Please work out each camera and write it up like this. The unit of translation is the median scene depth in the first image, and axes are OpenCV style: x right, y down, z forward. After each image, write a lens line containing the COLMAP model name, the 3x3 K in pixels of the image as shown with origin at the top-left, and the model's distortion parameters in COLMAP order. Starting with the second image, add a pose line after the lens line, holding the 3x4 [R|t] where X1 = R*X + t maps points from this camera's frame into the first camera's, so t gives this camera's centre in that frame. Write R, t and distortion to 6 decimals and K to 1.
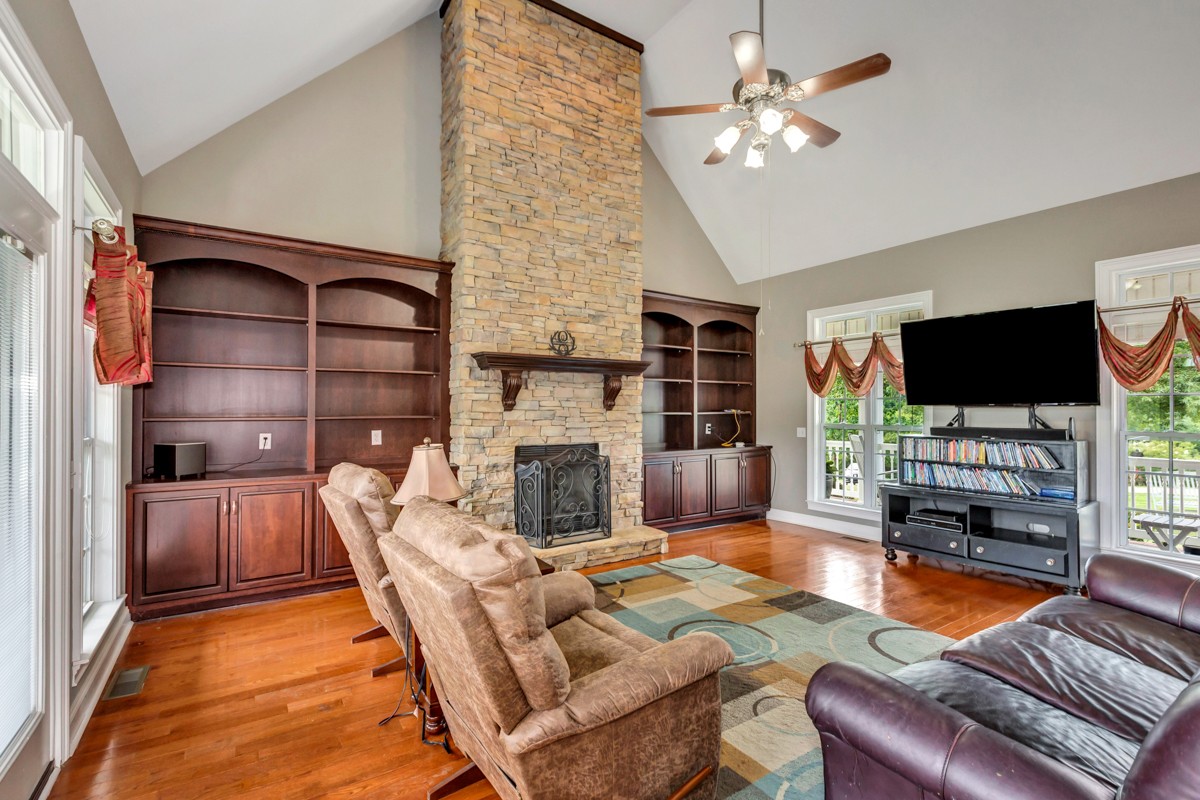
lens RADIAL K [[543.6, 0, 606.3], [0, 543.6, 405.6], [0, 0, 1]] dist [0.002480, -0.000199]
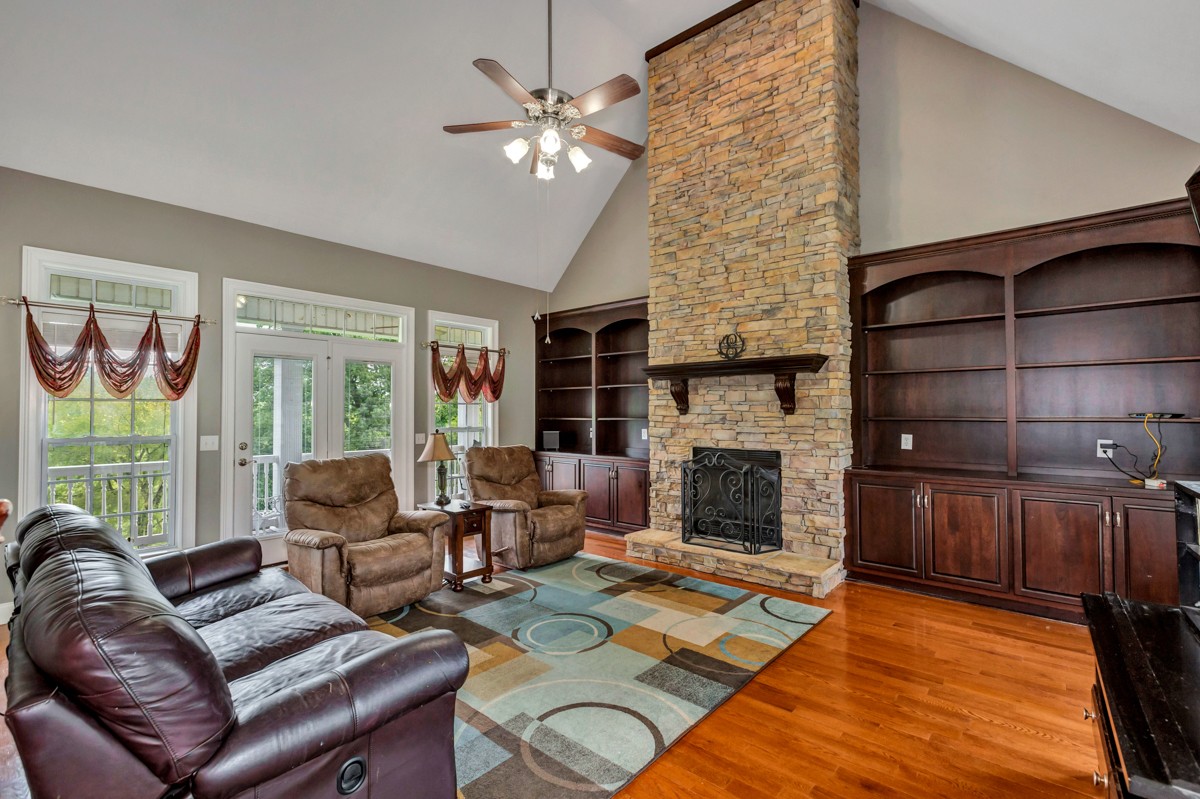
lens RADIAL K [[543.6, 0, 597.9], [0, 543.6, 404.9], [0, 0, 1]] dist [0.002480, -0.000199]
pose [[0.260523, -0.014208, -0.965363, 0.821259], [0.008149, 0.999888, -0.012516, 0.002022], [0.965433, -0.004606, 0.260610, 0.516521]]
